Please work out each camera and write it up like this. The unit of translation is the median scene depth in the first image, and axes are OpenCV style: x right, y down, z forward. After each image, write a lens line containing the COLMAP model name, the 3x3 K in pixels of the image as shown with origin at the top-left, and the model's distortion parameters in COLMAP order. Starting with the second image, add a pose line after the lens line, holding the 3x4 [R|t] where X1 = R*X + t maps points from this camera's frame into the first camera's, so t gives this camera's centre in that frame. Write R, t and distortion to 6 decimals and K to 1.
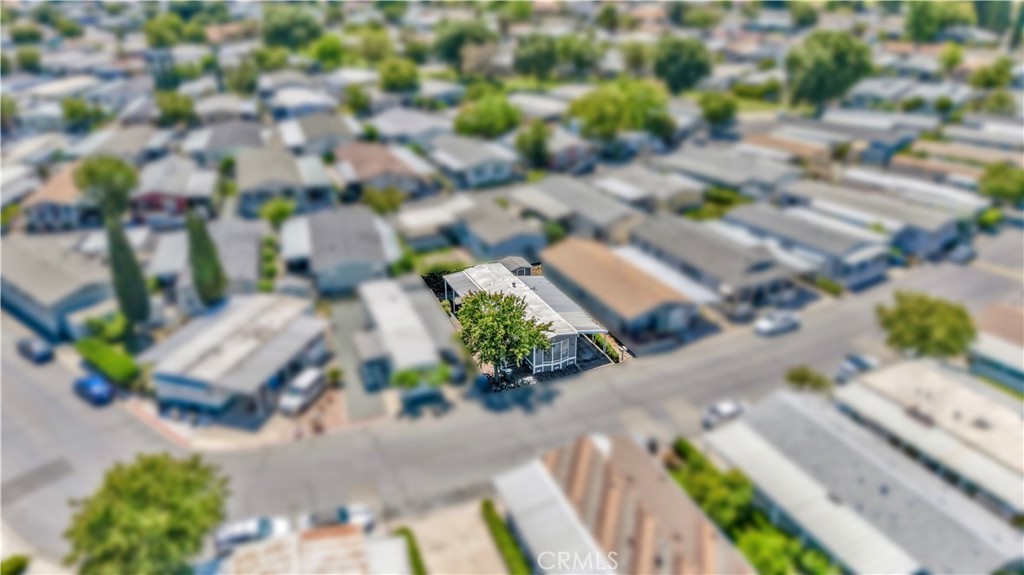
lens RADIAL K [[762.7, 0, 512.0], [0, 762.7, 287.5], [0, 0, 1]] dist [0.006724, 0.001554]
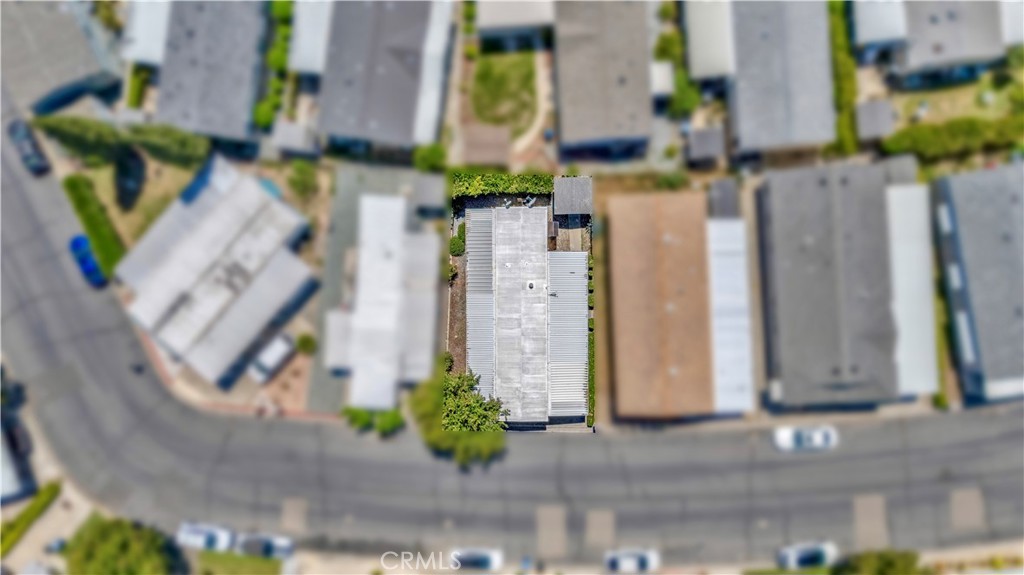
lens RADIAL K [[762.7, 0, 512.0], [0, 762.7, 287.5], [0, 0, 1]] dist [0.006724, 0.001554]
pose [[0.911068, 0.411493, -0.025071, 0.005782], [-0.148767, 0.384877, 0.910900, -0.828904], [0.384478, -0.826162, 0.411866, 0.740855]]
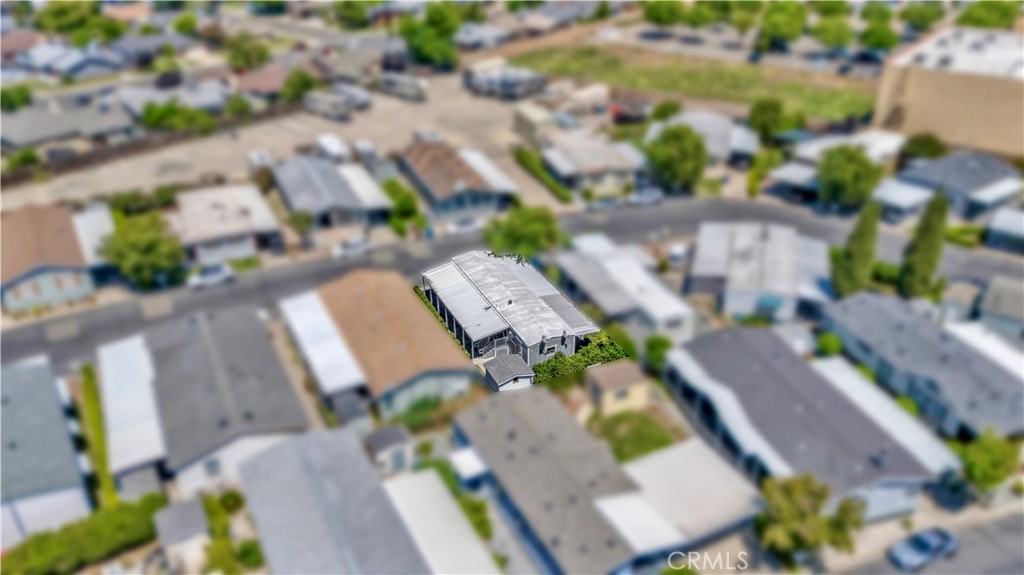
lens RADIAL K [[762.7, 0, 512.0], [0, 762.7, 287.5], [0, 0, 1]] dist [0.006724, 0.001554]
pose [[-0.999894, 0.014015, 0.004004, -0.003735], [0.011501, 0.589823, 0.807451, -0.800568], [0.008955, 0.807411, -0.589922, 1.684654]]
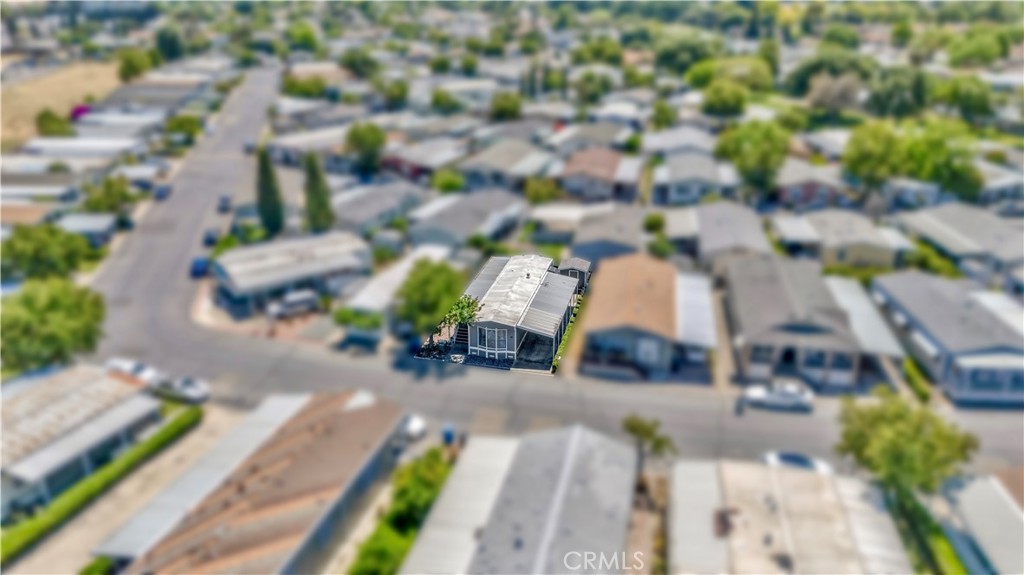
lens RADIAL K [[762.7, 0, 512.0], [0, 762.7, 287.5], [0, 0, 1]] dist [0.006724, 0.001554]
pose [[0.782635, 0.231621, -0.577783, 0.627922], [-0.262636, 0.964402, 0.030854, -0.016032], [0.564362, 0.127599, 0.815607, 0.212212]]
